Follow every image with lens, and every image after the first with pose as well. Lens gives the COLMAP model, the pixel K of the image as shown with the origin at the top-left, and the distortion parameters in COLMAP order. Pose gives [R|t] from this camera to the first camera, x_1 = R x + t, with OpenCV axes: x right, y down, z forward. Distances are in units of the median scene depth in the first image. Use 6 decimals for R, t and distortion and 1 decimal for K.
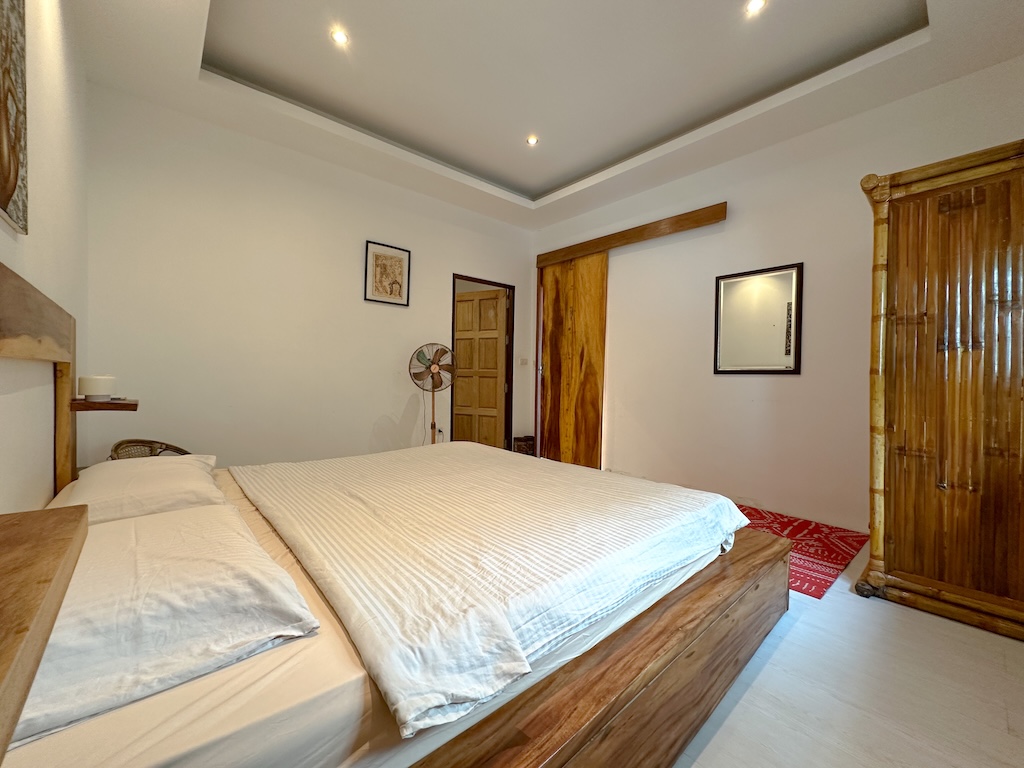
lens RADIAL K [[408.7, 0, 510.7], [0, 408.7, 383.7], [0, 0, 1]] dist [-0.002645, 0.000357]
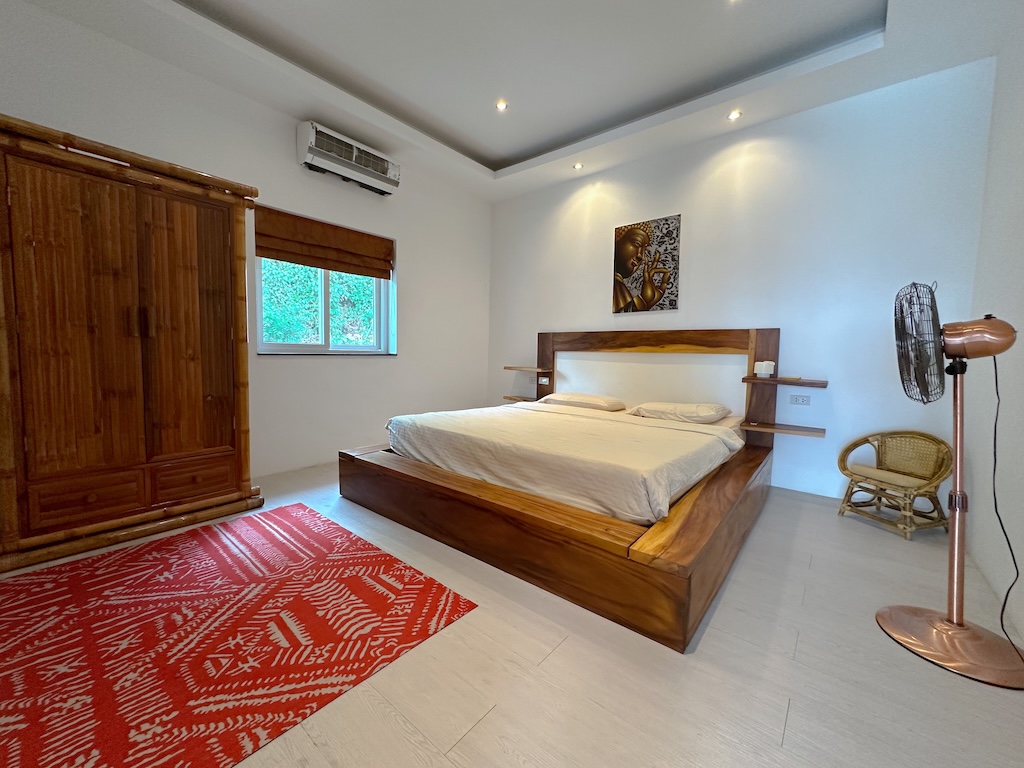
lens RADIAL K [[408.7, 0, 510.7], [0, 408.7, 383.7], [0, 0, 1]] dist [-0.002645, 0.000357]
pose [[-0.986842, -0.019078, -0.160559, 0.207700], [-0.034108, 0.995232, 0.091377, -0.026541], [0.158050, 0.095651, -0.982787, 1.853899]]
